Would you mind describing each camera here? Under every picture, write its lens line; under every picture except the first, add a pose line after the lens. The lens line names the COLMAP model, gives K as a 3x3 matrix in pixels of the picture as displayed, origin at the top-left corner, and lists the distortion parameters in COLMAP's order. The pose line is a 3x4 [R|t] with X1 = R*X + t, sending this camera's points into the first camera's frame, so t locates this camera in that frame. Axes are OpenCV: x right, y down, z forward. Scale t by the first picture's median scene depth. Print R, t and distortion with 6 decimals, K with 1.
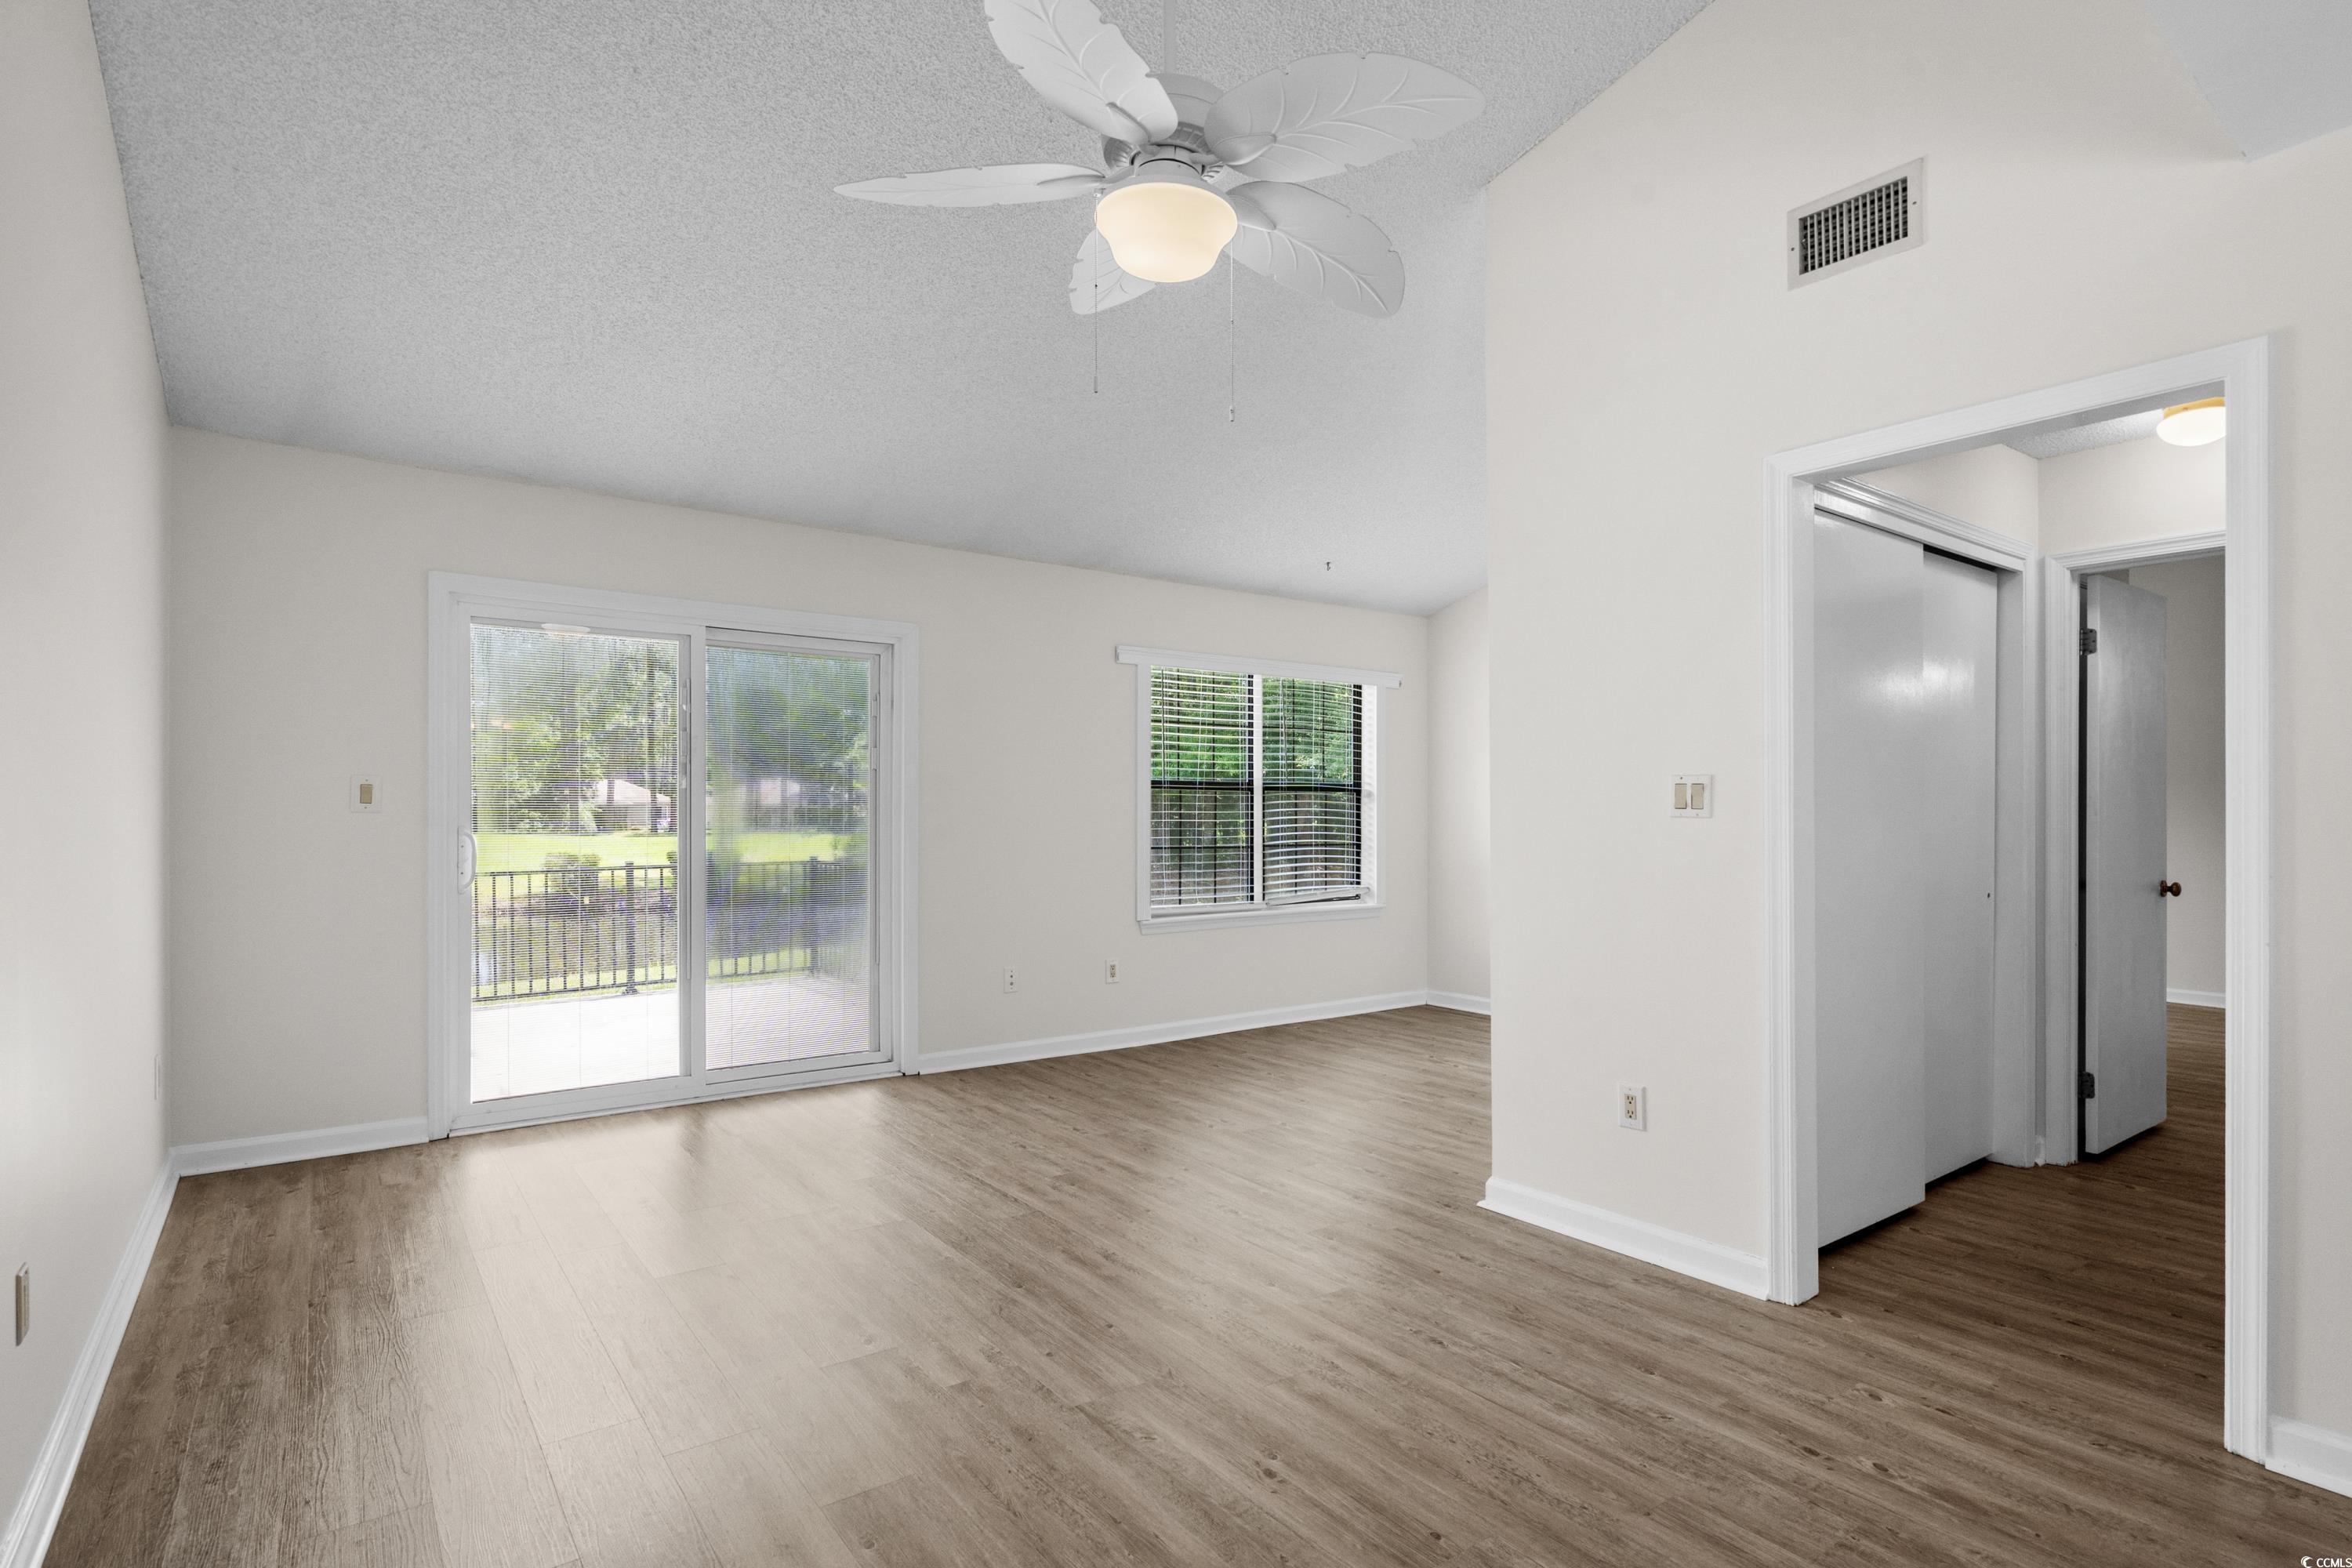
lens RADIAL K [[1174.8, 0, 1206.7], [0, 1174.8, 792.9], [0, 0, 1]] dist [-0.002704, 0.001516]
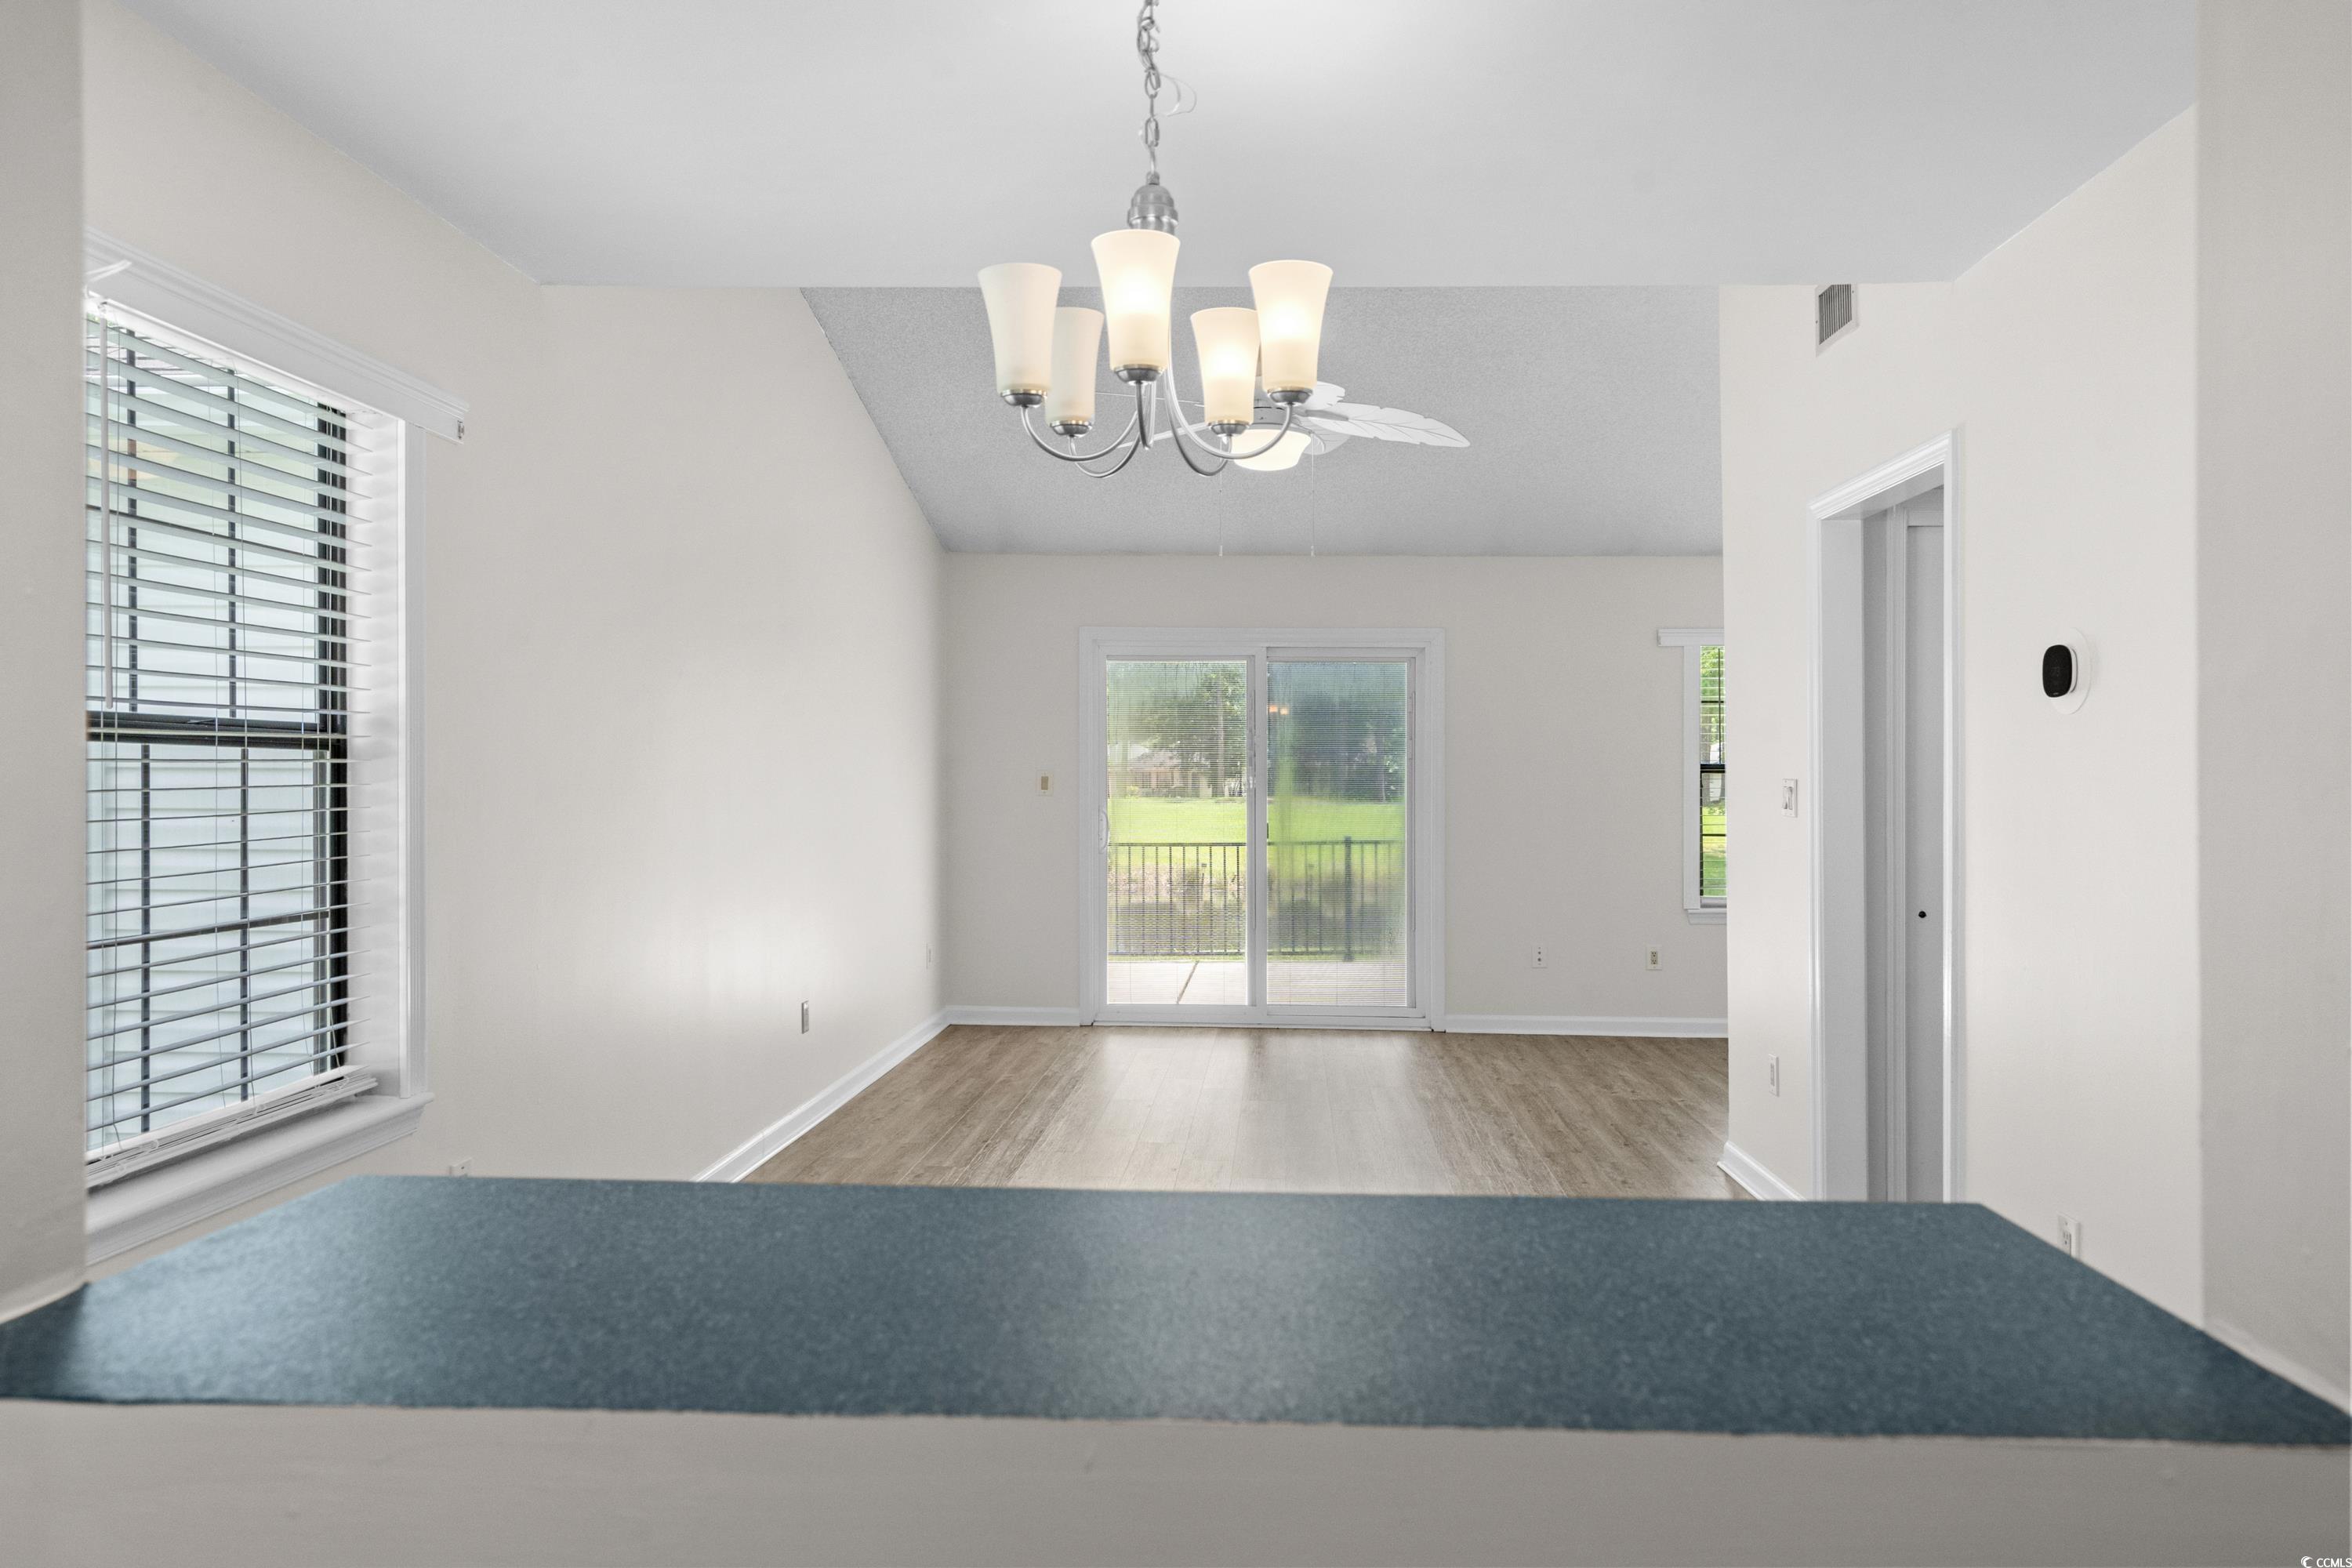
lens RADIAL K [[1573.5, 0, 1191.9], [0, 1573.5, 759.8], [0, 0, 1]] dist [-0.002542, -0.001134]
pose [[0.762816, -0.004611, -0.646599, 0.727439], [0.007748, 0.999968, 0.002009, -0.032346], [0.646569, -0.006542, 0.762827, -0.398378]]
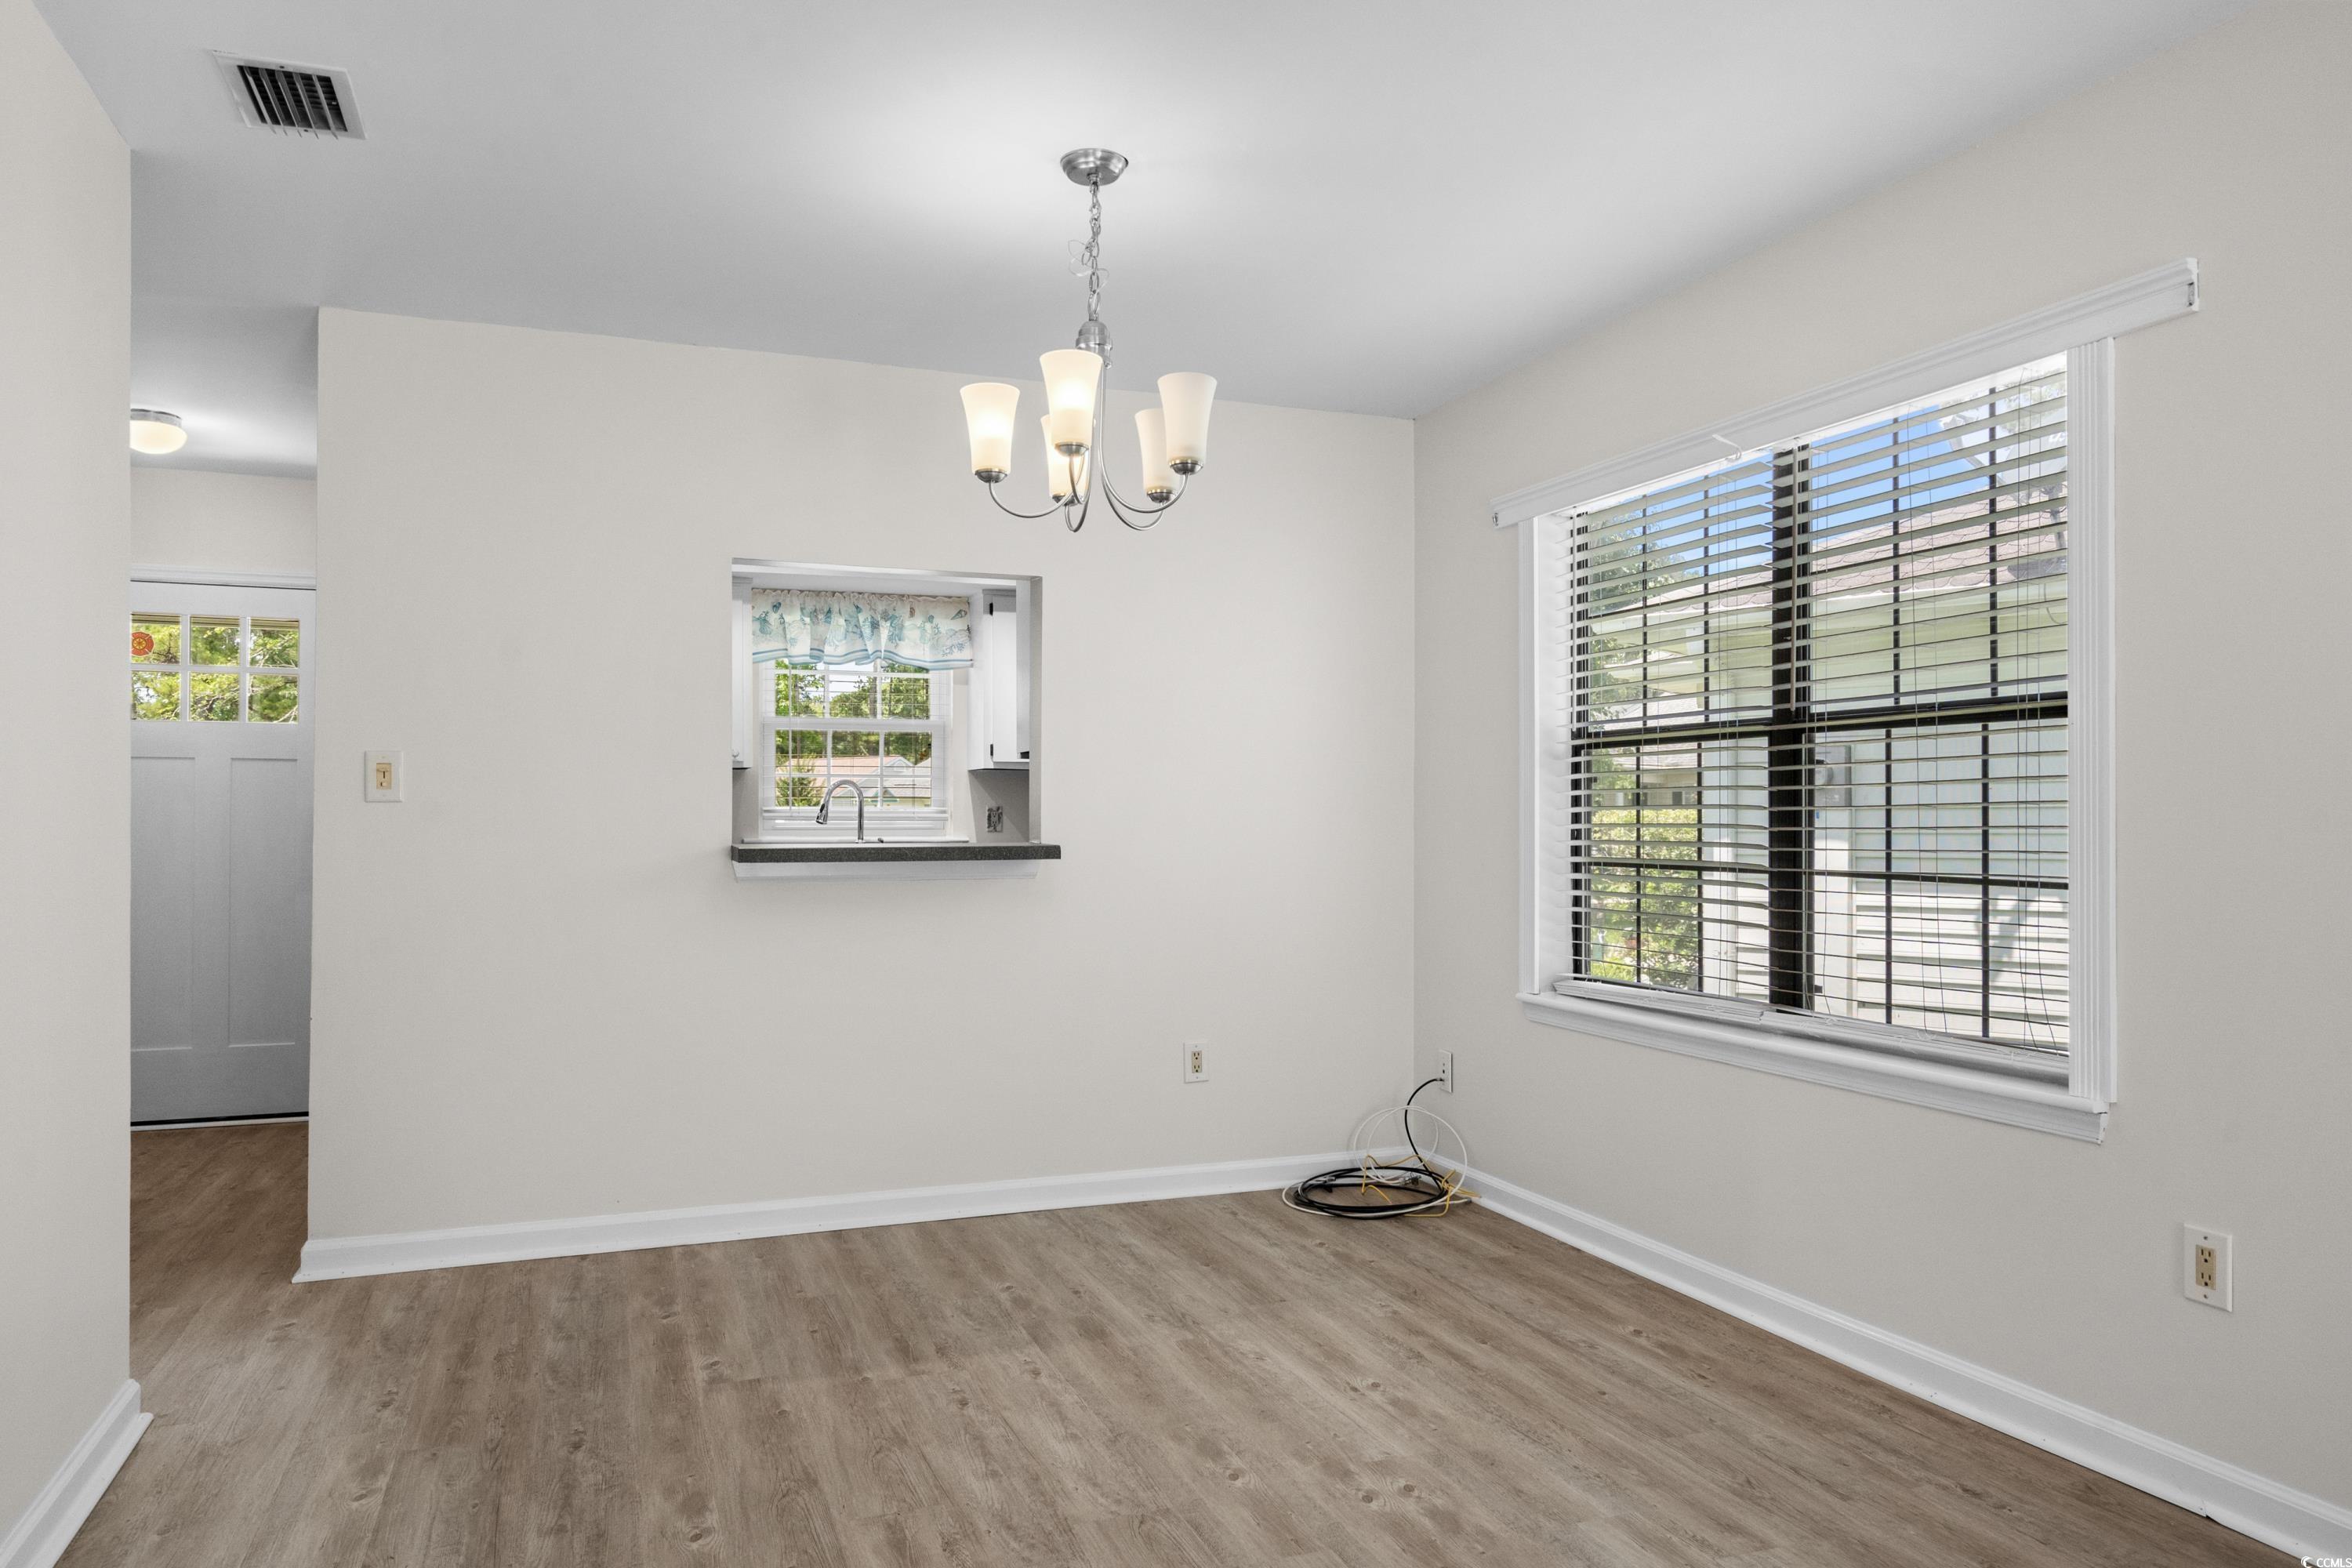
lens RADIAL K [[1573.5, 0, 1210.1], [0, 1573.5, 806.7], [0, 0, 1]] dist [-0.002542, -0.001134]
pose [[-0.961562, 0.003189, 0.274568, 0.112931], [-0.003432, 0.999715, -0.023629, 0.022303], [-0.274565, -0.023663, -0.961277, 0.722187]]
